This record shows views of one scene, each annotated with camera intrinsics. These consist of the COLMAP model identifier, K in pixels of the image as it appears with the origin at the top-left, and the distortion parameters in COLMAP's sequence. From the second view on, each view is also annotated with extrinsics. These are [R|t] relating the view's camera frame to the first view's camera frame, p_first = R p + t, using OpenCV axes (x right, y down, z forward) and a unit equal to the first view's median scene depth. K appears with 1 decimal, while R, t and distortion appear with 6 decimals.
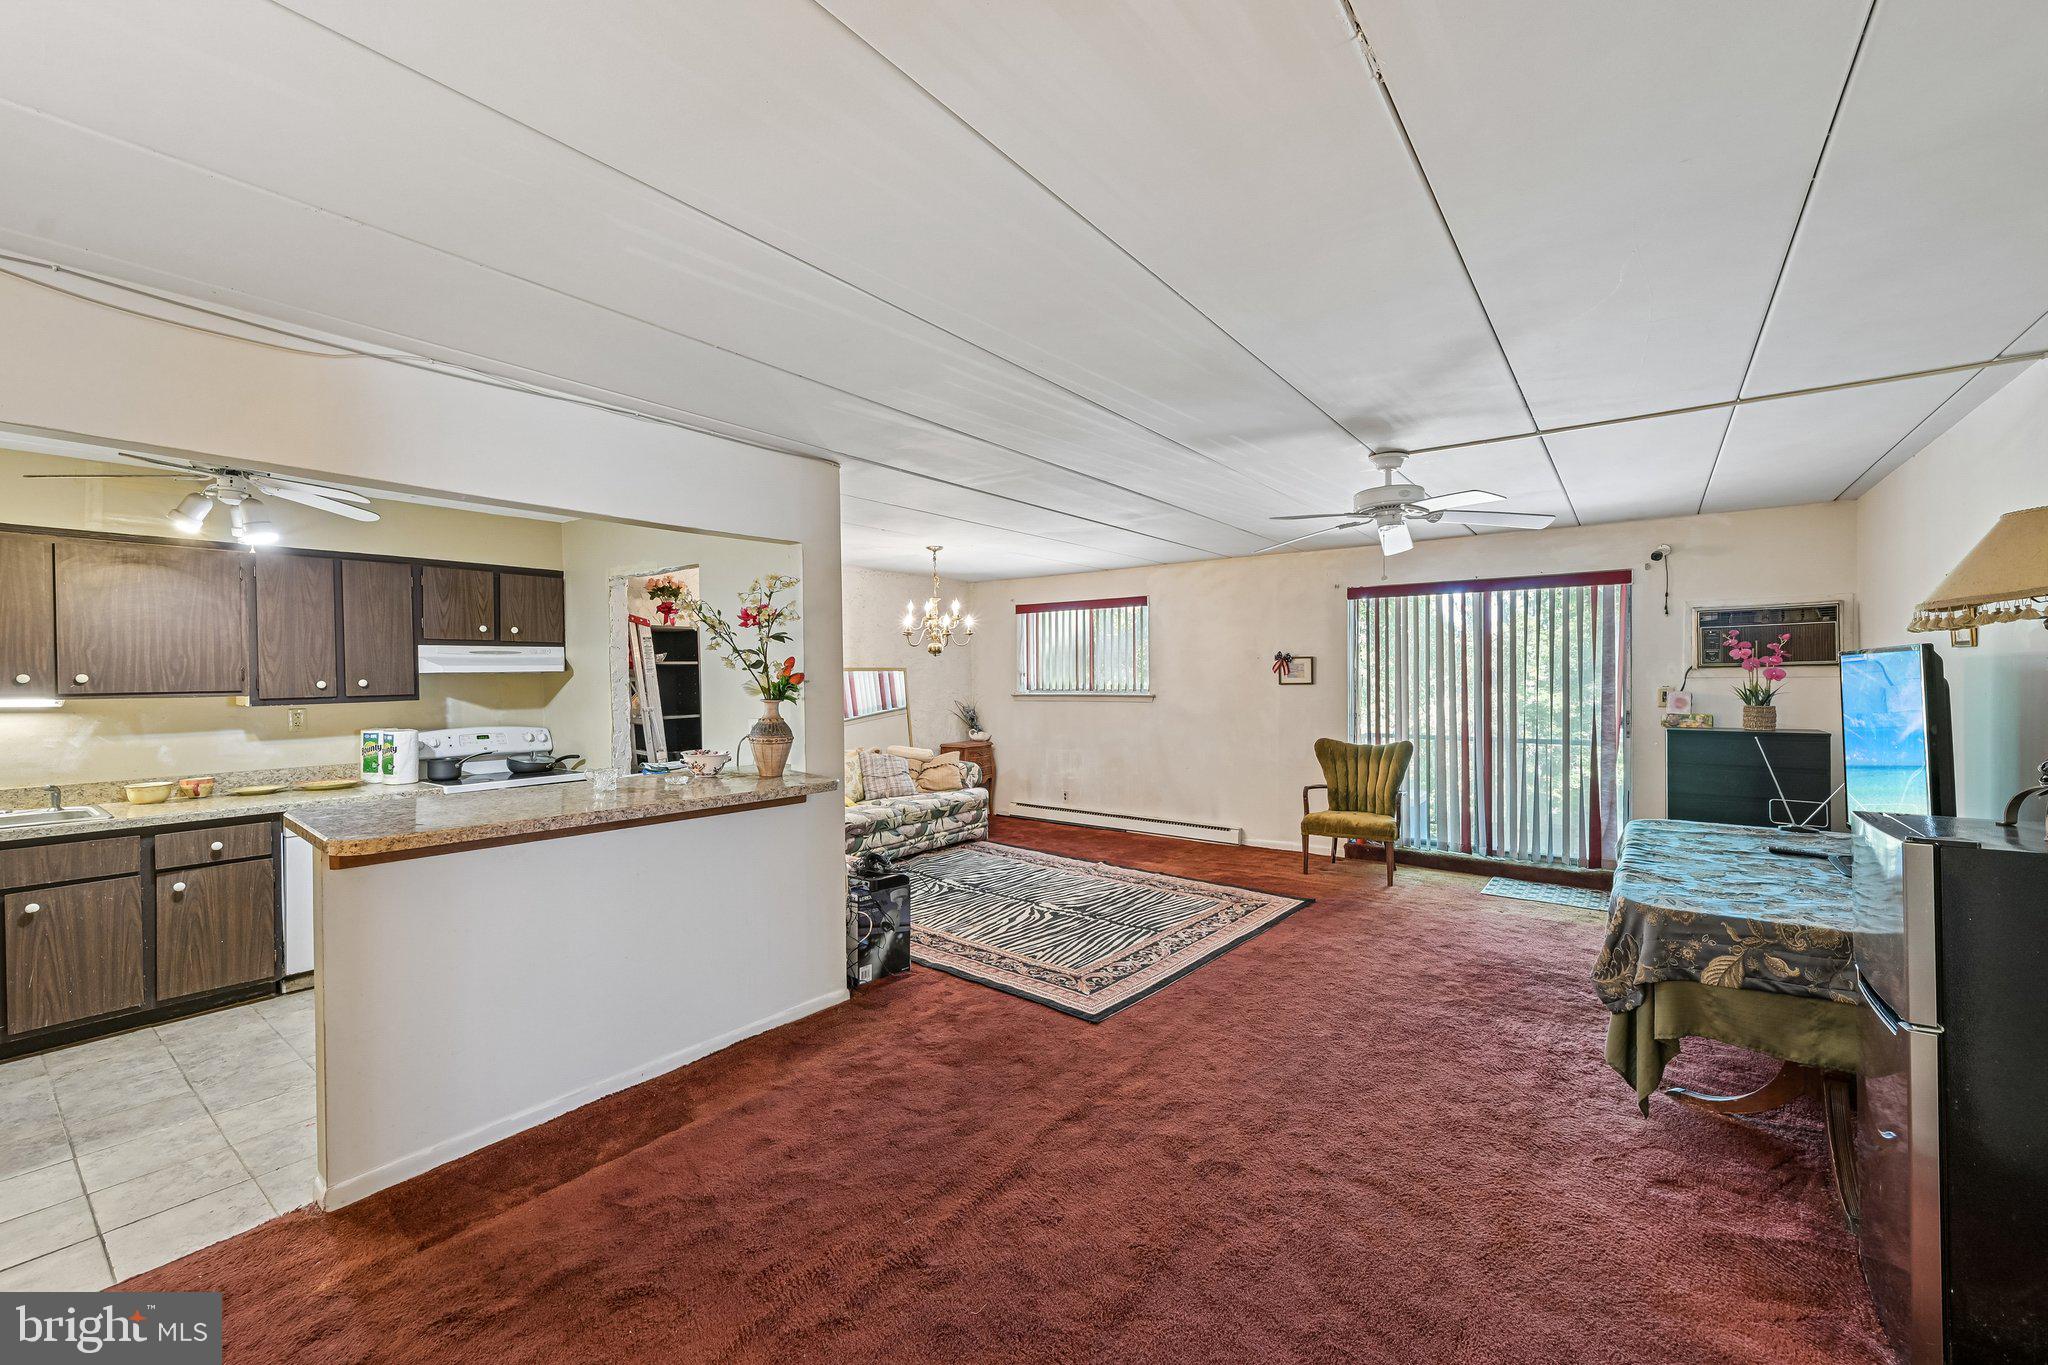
lens RADIAL K [[863.5, 0, 1006.4], [0, 863.5, 682.7], [0, 0, 1]] dist [-0.000563, 0.000021]
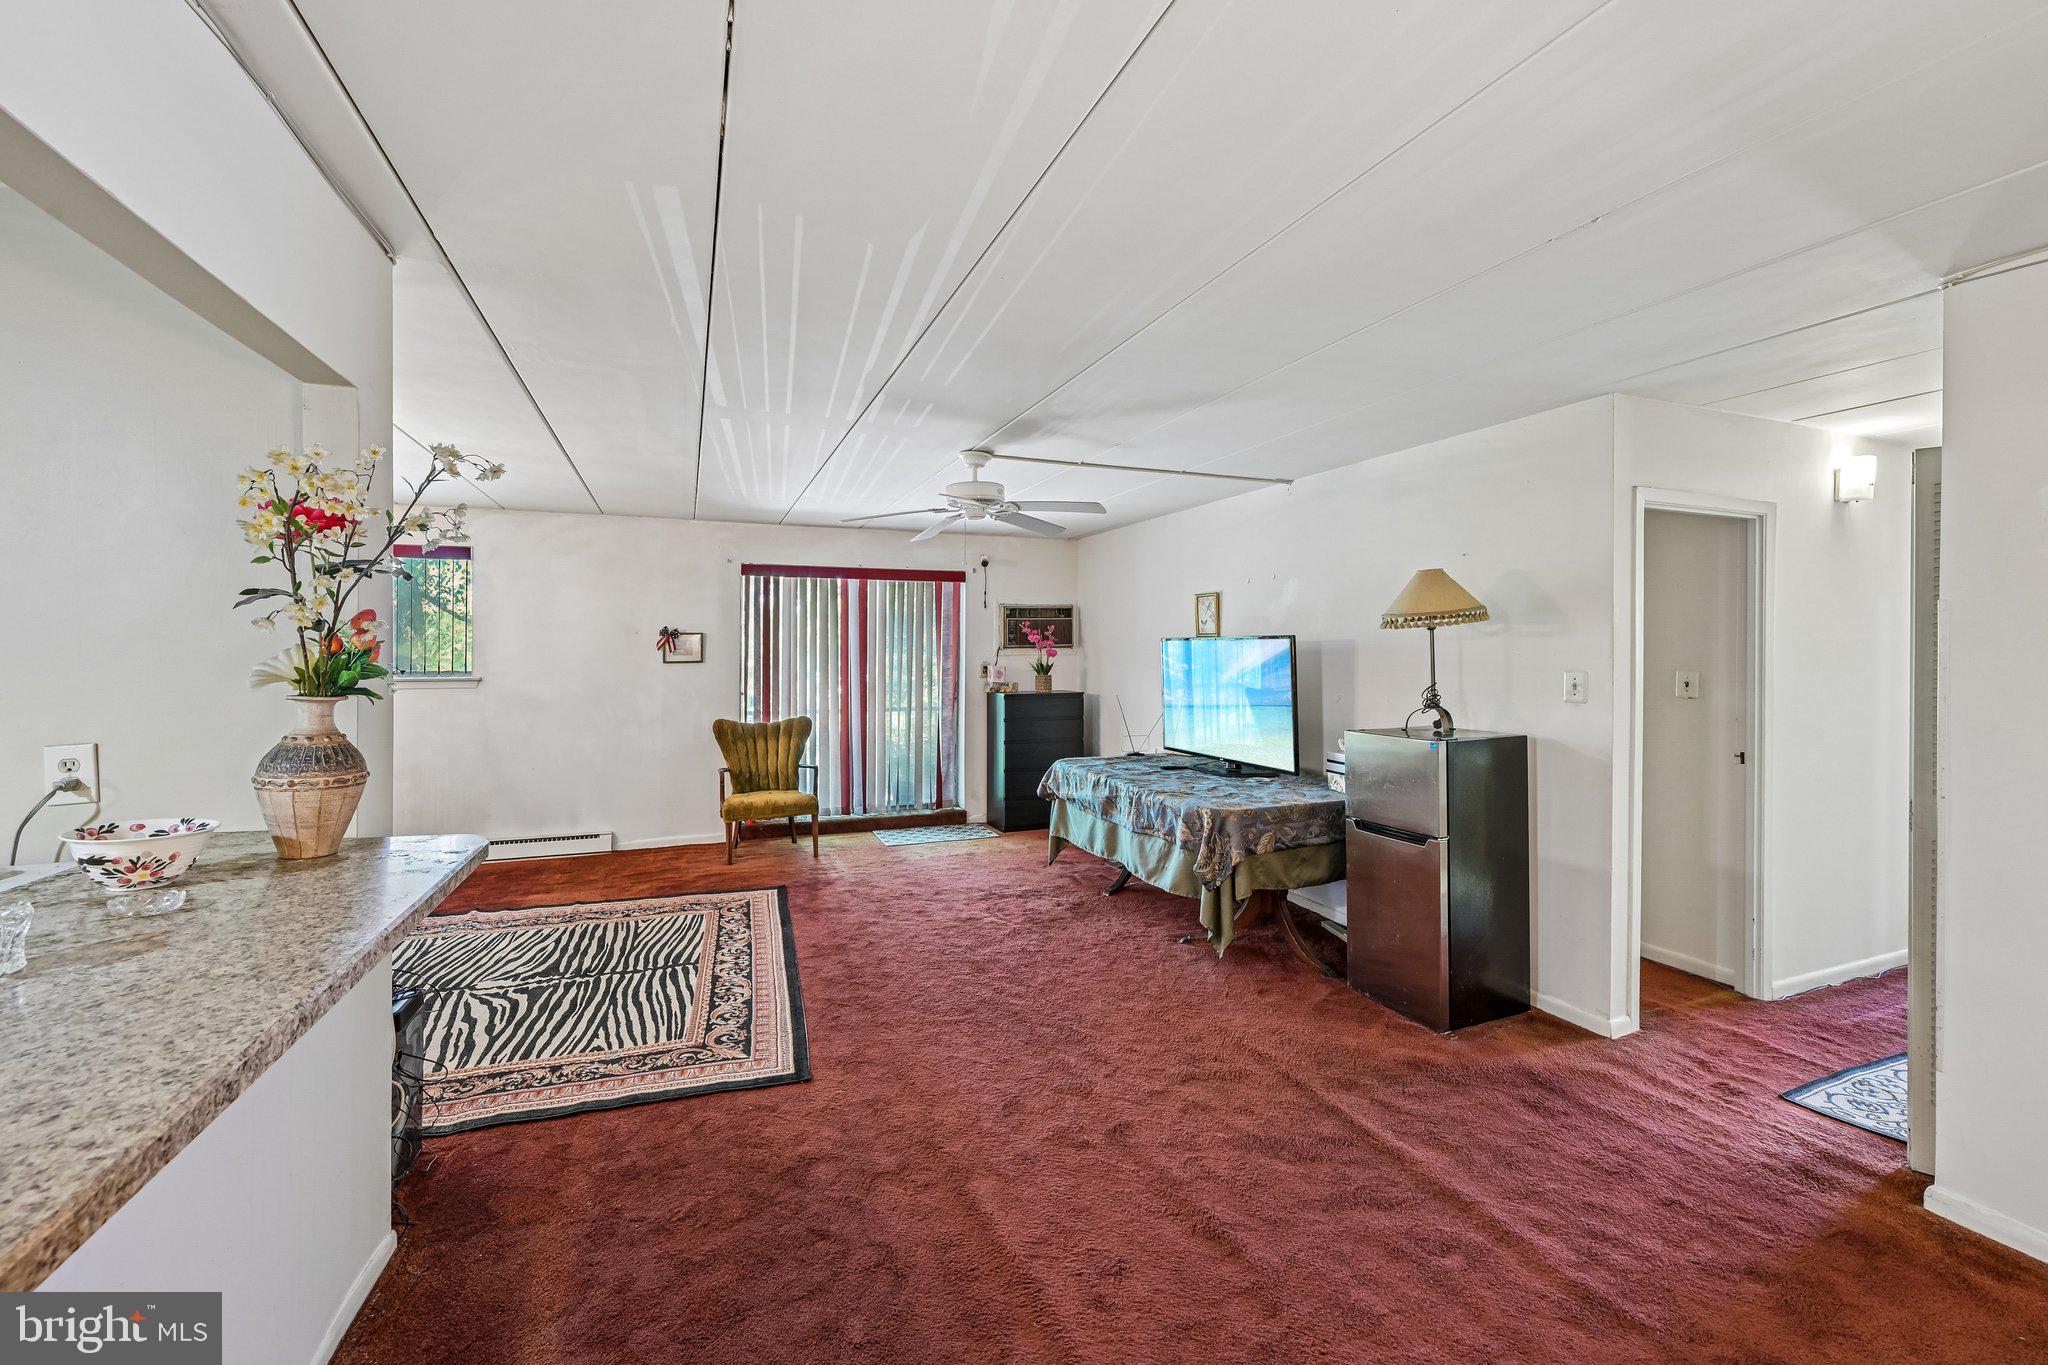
lens RADIAL K [[842.2, 0, 1067.8], [0, 842.2, 645.0], [0, 0, 1]] dist [0.002662, 0.000277]
pose [[0.491738, 0.011928, 0.870662, -0.321852], [0.005274, 0.999847, -0.016676, 0.000546], [-0.870727, 0.012792, 0.491600, 0.269991]]
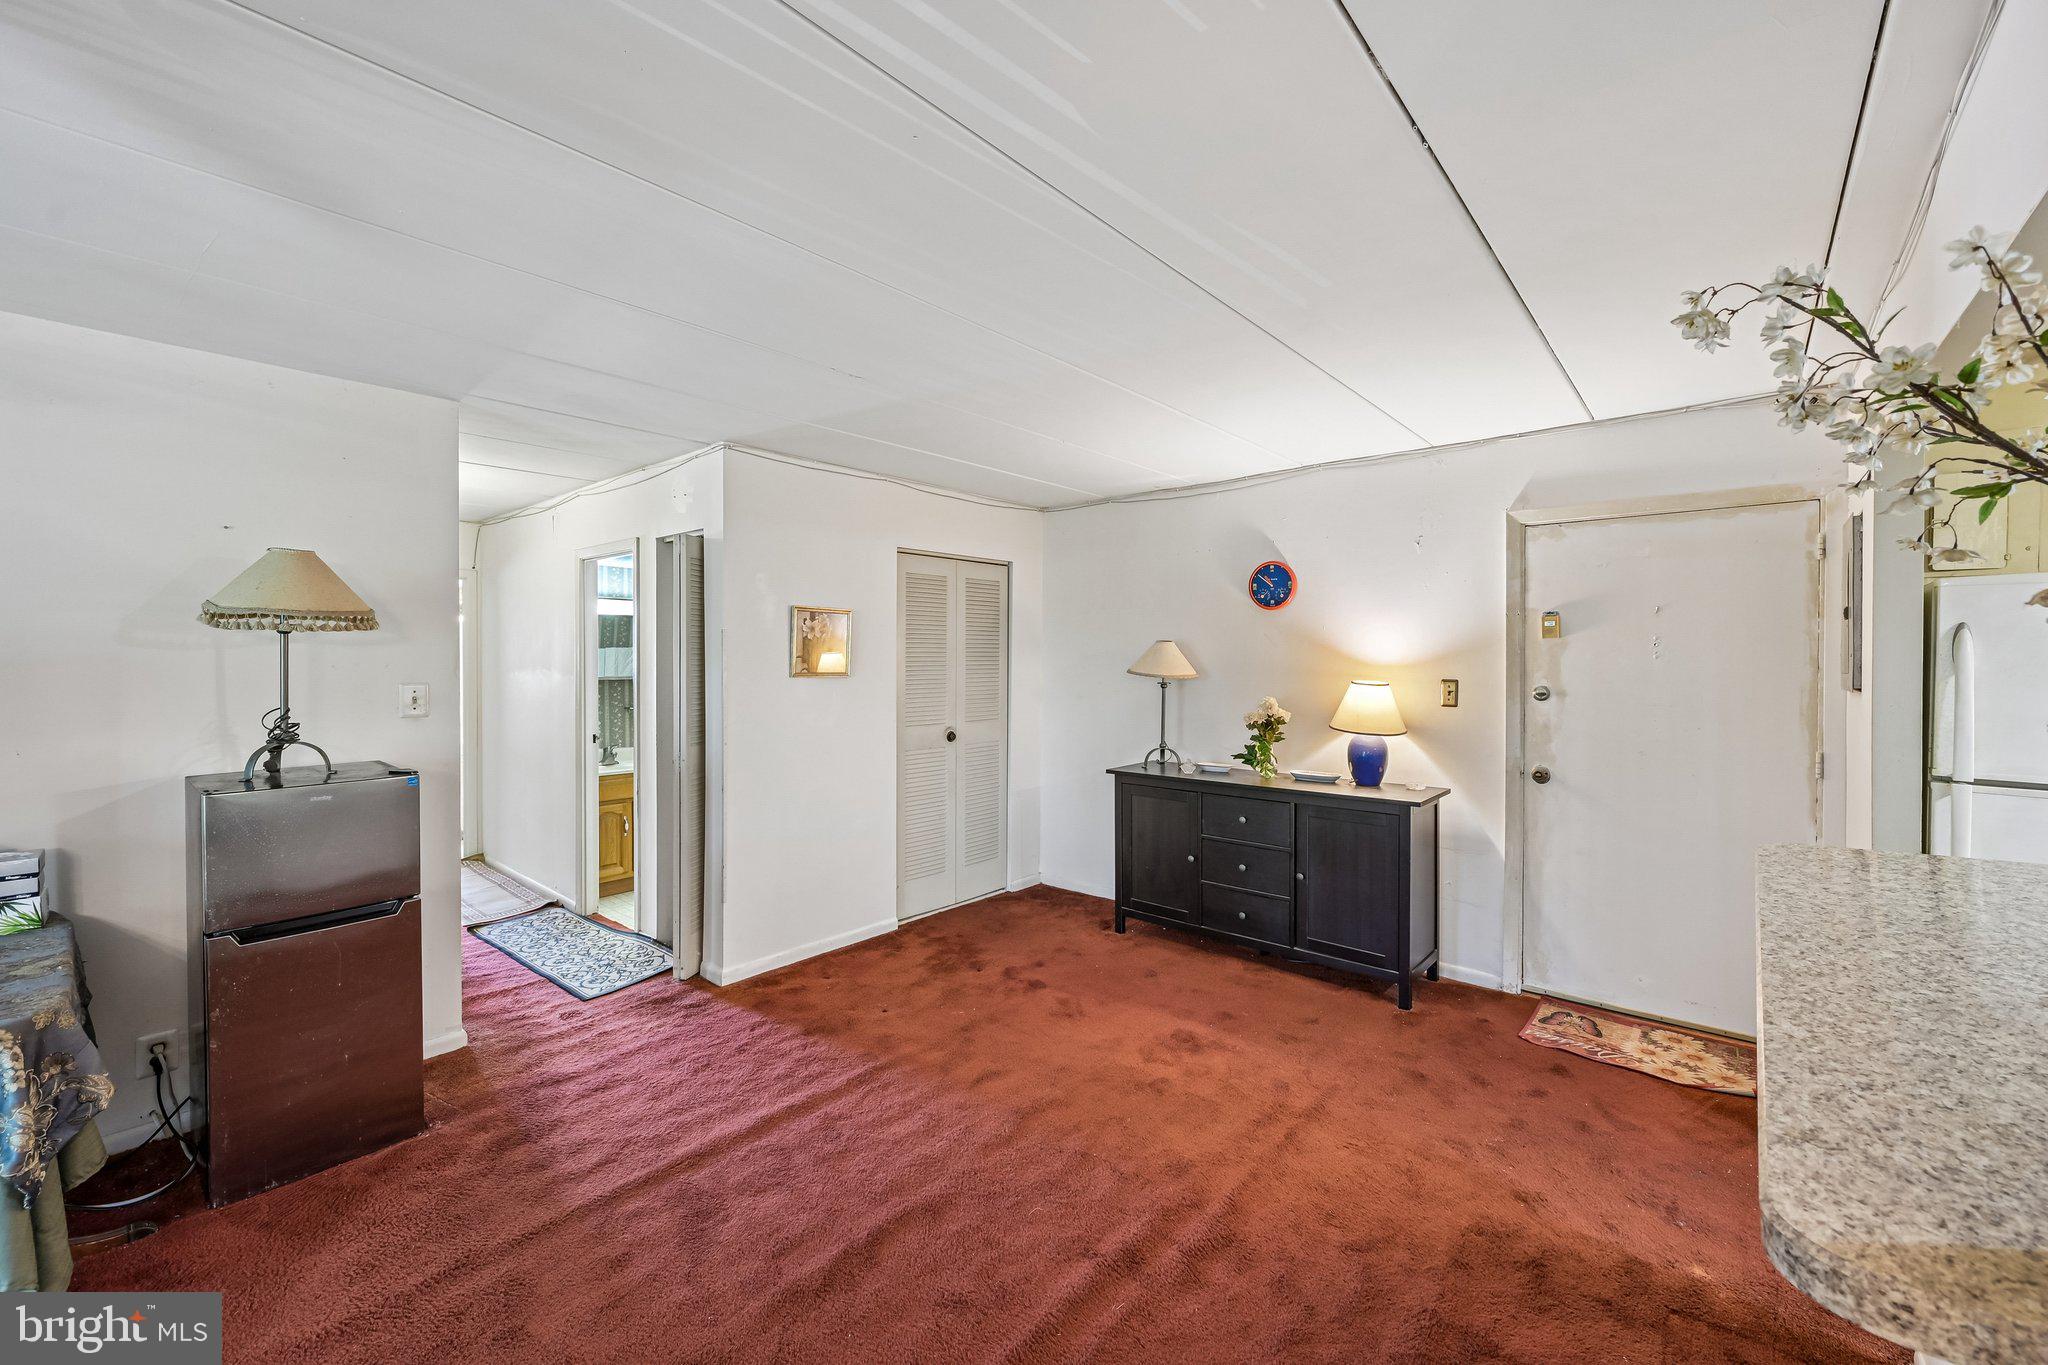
lens RADIAL K [[849.7, 0, 975.1], [0, 849.7, 661.8], [0, 0, 1]] dist [-0.001822, 0.000034]
pose [[-0.992189, 0.010814, 0.124278, -0.040261], [0.013340, 0.999721, 0.019508, -0.009959], [-0.124032, 0.021013, -0.992056, 0.799857]]
